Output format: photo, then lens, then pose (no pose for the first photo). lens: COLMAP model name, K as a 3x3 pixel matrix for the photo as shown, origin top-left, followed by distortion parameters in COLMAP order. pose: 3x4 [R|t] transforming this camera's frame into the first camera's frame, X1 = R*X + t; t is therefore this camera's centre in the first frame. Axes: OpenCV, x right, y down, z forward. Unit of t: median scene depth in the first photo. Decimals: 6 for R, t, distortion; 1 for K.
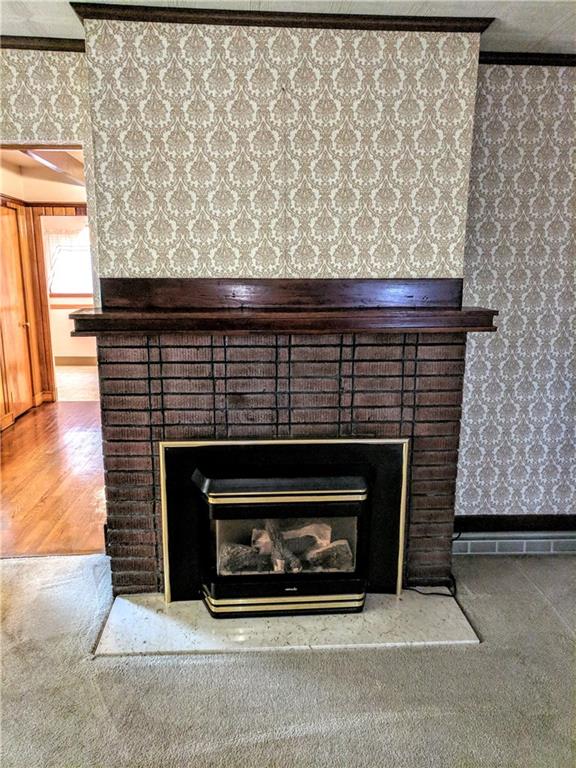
lens RADIAL K [[576.4, 0, 288.3], [0, 576.4, 382.6], [0, 0, 1]] dist [0.018871, 0.007922]
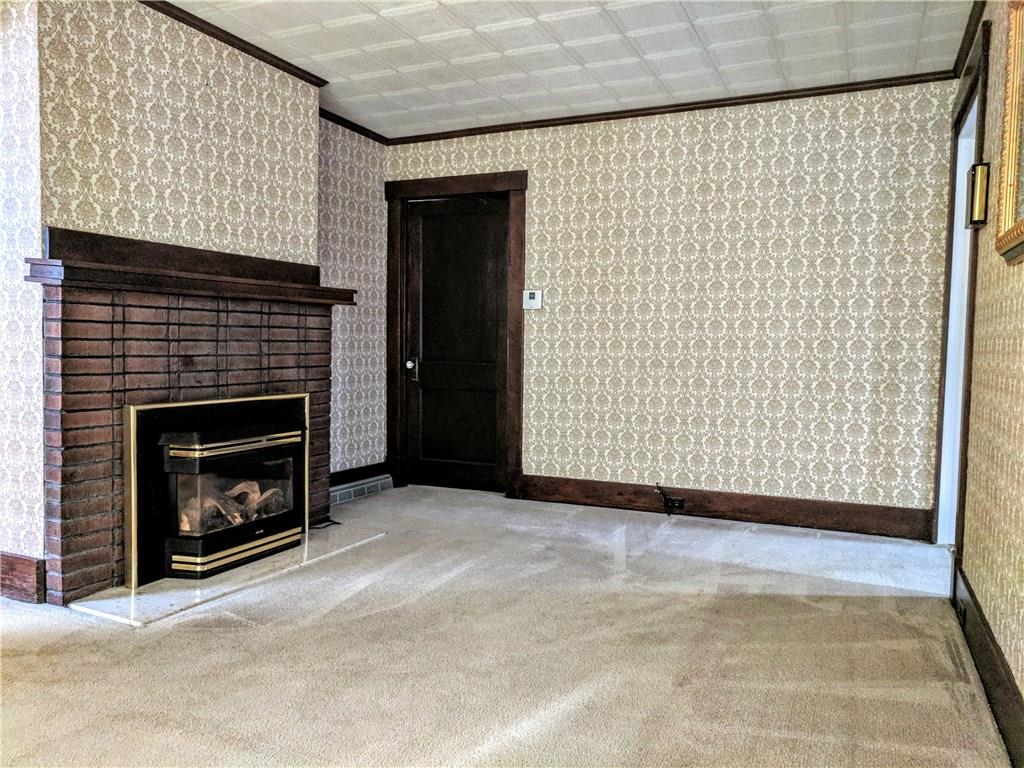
lens RADIAL K [[768.5, 0, 512.6], [0, 768.5, 385.3], [0, 0, 1]] dist [0.018871, 0.007922]
pose [[0.481573, -0.046096, 0.875193, -1.015778], [0.153732, 0.987576, -0.032576, 0.204573], [-0.862817, 0.150232, 0.482676, -0.149686]]
